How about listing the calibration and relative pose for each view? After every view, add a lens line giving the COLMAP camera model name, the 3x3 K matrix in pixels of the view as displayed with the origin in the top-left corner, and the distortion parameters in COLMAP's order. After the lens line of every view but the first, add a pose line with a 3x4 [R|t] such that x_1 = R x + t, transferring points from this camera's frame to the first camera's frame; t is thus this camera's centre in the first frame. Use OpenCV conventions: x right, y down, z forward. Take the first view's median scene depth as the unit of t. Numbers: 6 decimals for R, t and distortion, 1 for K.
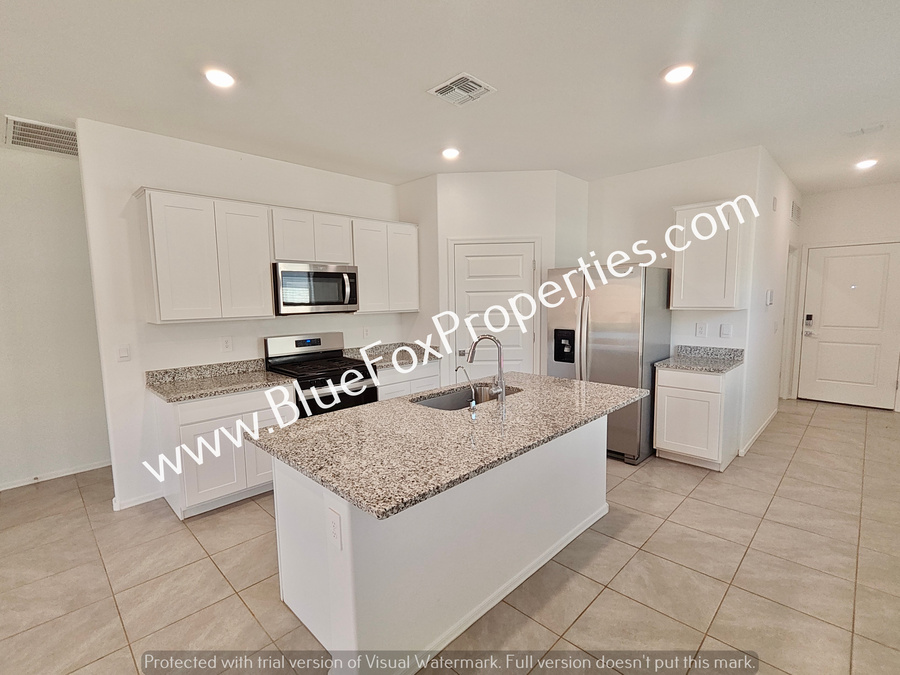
lens RADIAL K [[426.7, 0, 449.4], [0, 426.7, 335.6], [0, 0, 1]] dist [0.004902, 0.001886]
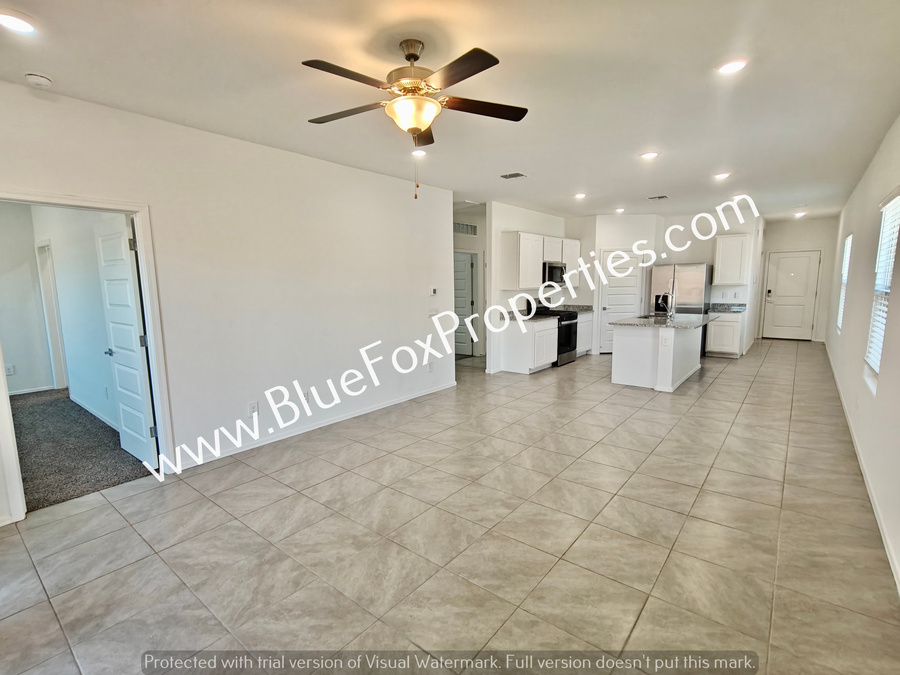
lens RADIAL K [[426.7, 0, 443.1], [0, 426.7, 342.7], [0, 0, 1]] dist [0.004902, 0.001886]
pose [[0.995997, -0.012339, 0.088536, -0.953718], [0.008759, 0.999133, 0.040710, 0.120533], [-0.088961, -0.039771, 0.995241, -0.938808]]
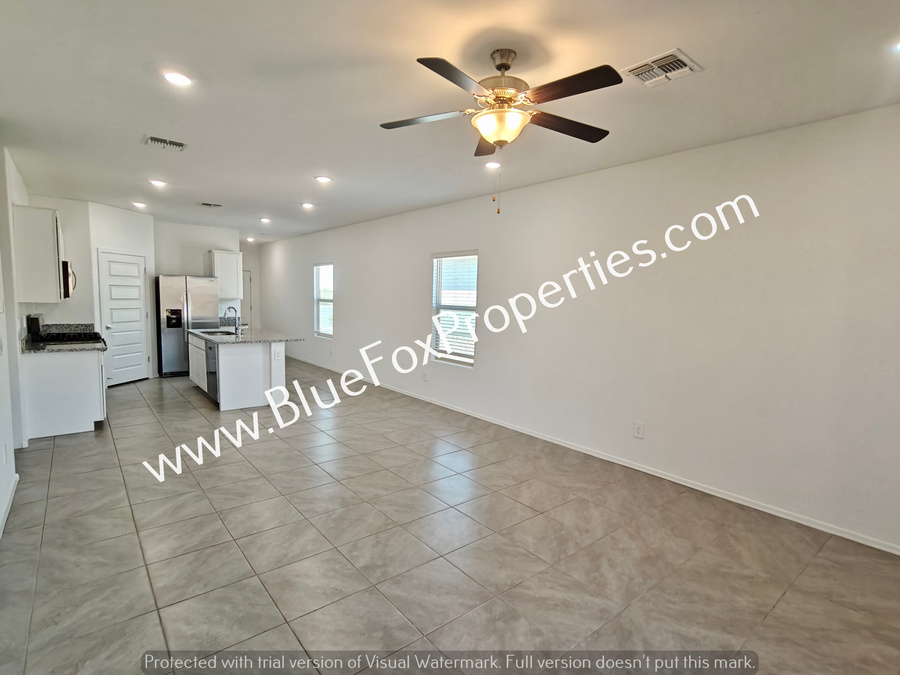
lens RADIAL K [[459.2, 0, 447.3], [0, 459.2, 337.4], [0, 0, 1]] dist [-0.000233, -0.000107]
pose [[0.119528, -0.068126, 0.990491, -1.516639], [0.072001, 0.995611, 0.059789, 0.070447], [-0.990217, 0.064170, 0.123908, -0.376496]]
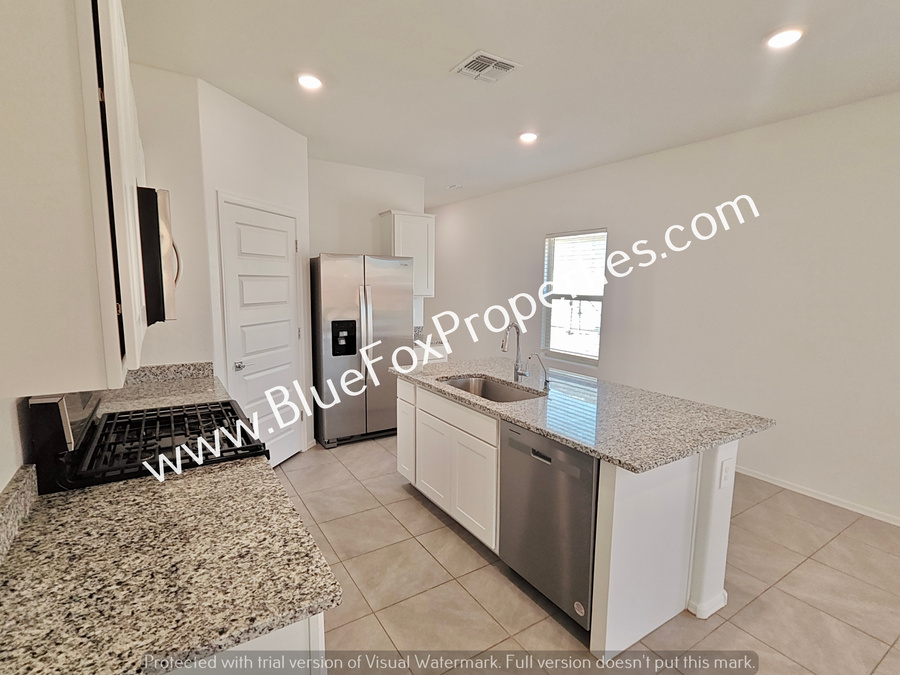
lens RADIAL K [[443.3, 0, 448.7], [0, 443.3, 335.7], [0, 0, 1]] dist [-0.000147, 0.000048]
pose [[0.222795, -0.099884, 0.969735, -0.627060], [0.077250, 0.993418, 0.084575, -0.045980], [-0.971800, 0.056069, 0.229044, 0.552642]]
